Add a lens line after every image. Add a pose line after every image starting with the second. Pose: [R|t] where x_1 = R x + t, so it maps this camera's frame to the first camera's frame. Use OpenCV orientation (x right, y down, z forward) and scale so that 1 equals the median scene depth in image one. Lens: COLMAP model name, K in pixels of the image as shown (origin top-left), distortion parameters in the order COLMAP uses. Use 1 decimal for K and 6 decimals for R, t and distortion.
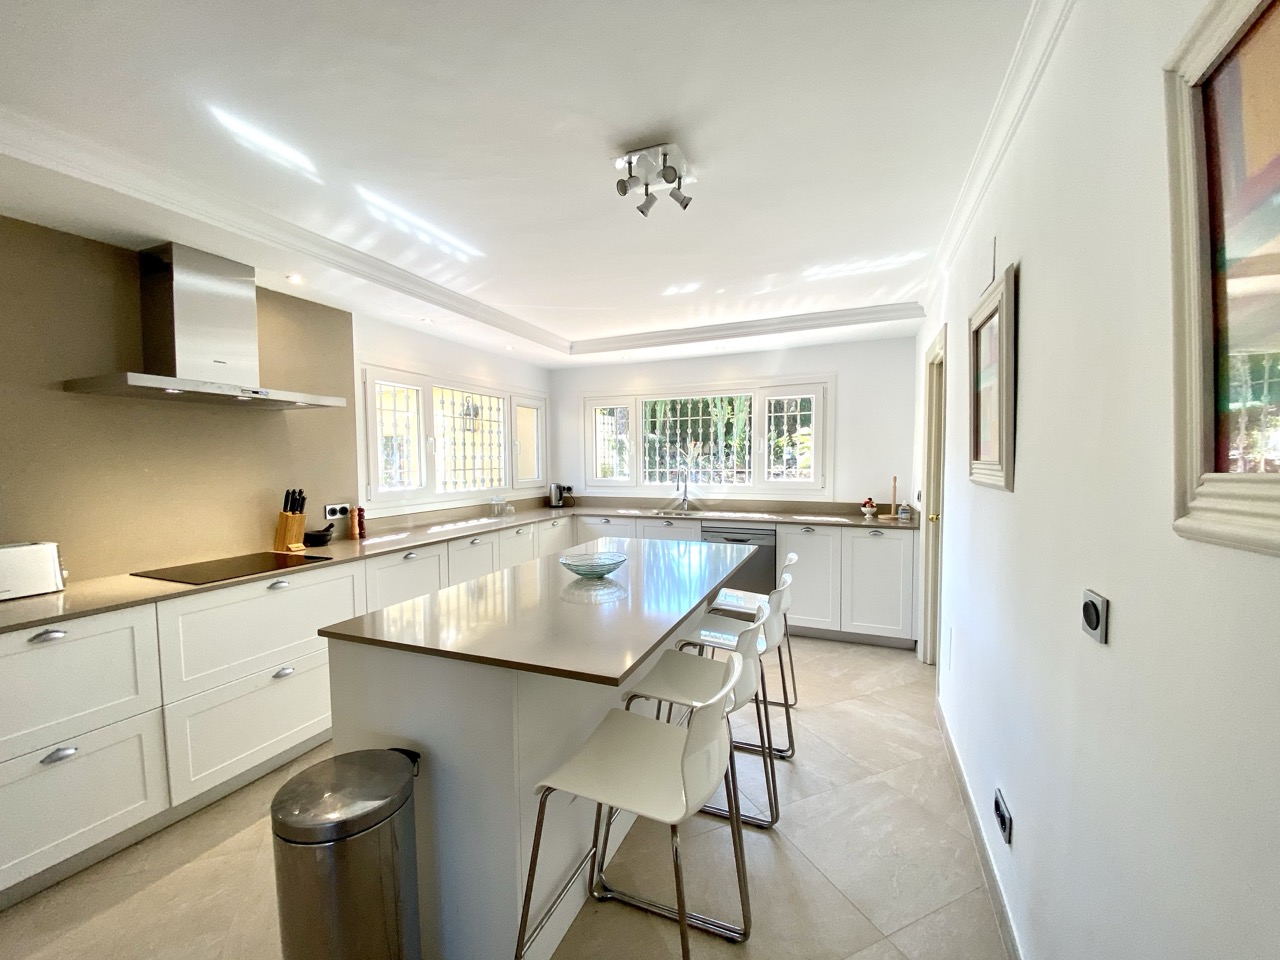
lens RADIAL K [[520.1, 0, 646.0], [0, 520.1, 481.8], [0, 0, 1]] dist [0.026774, -0.001030]
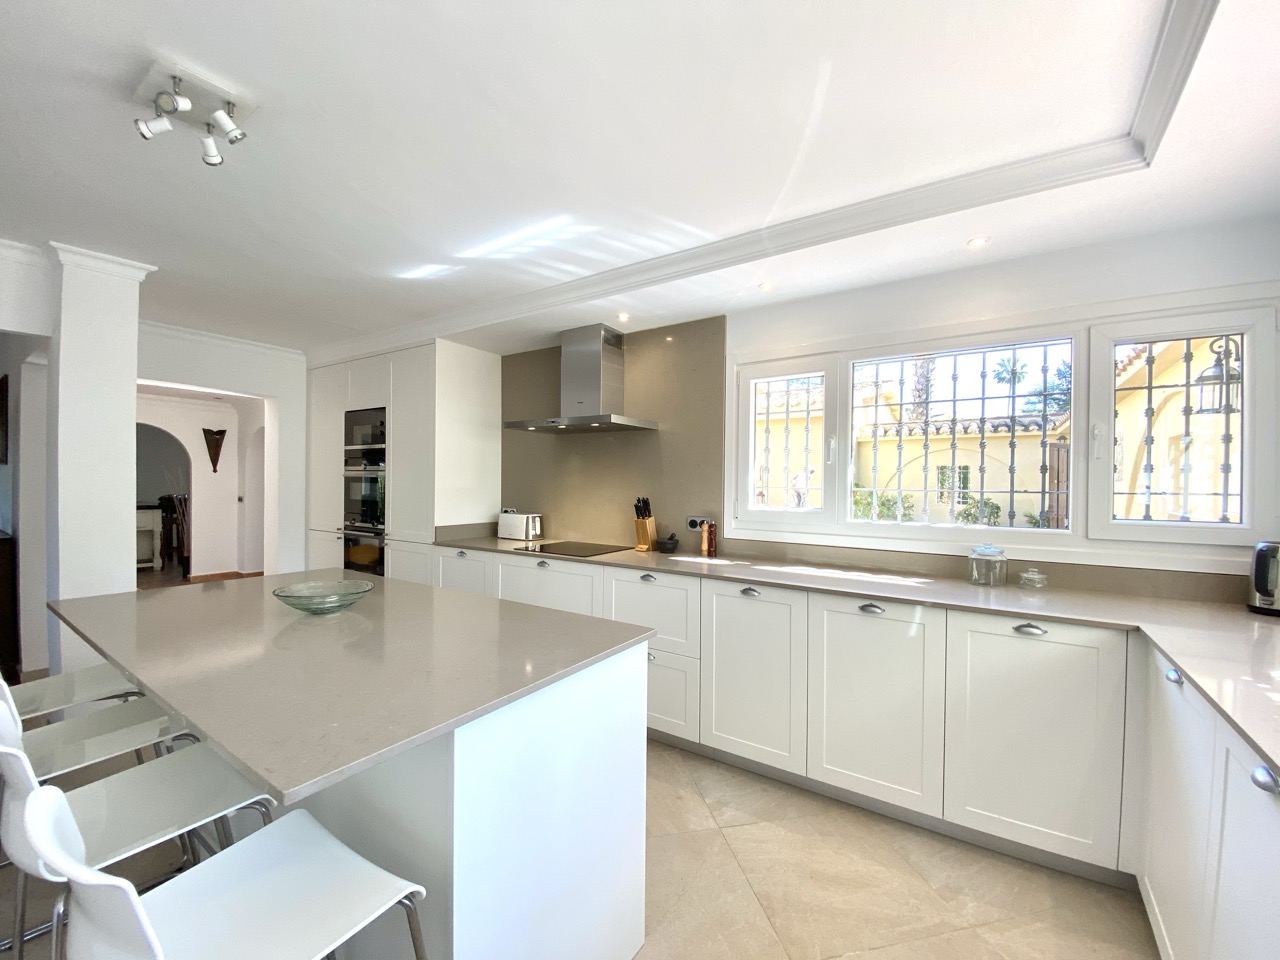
lens RADIAL K [[520.1, 0, 648.8], [0, 520.1, 484.0], [0, 0, 1]] dist [0.026774, -0.001030]
pose [[-0.201986, 0.016018, -0.979257, 0.381981], [-0.048828, 0.998458, 0.026403, -0.039164], [0.978170, 0.053148, -0.200893, 1.083318]]
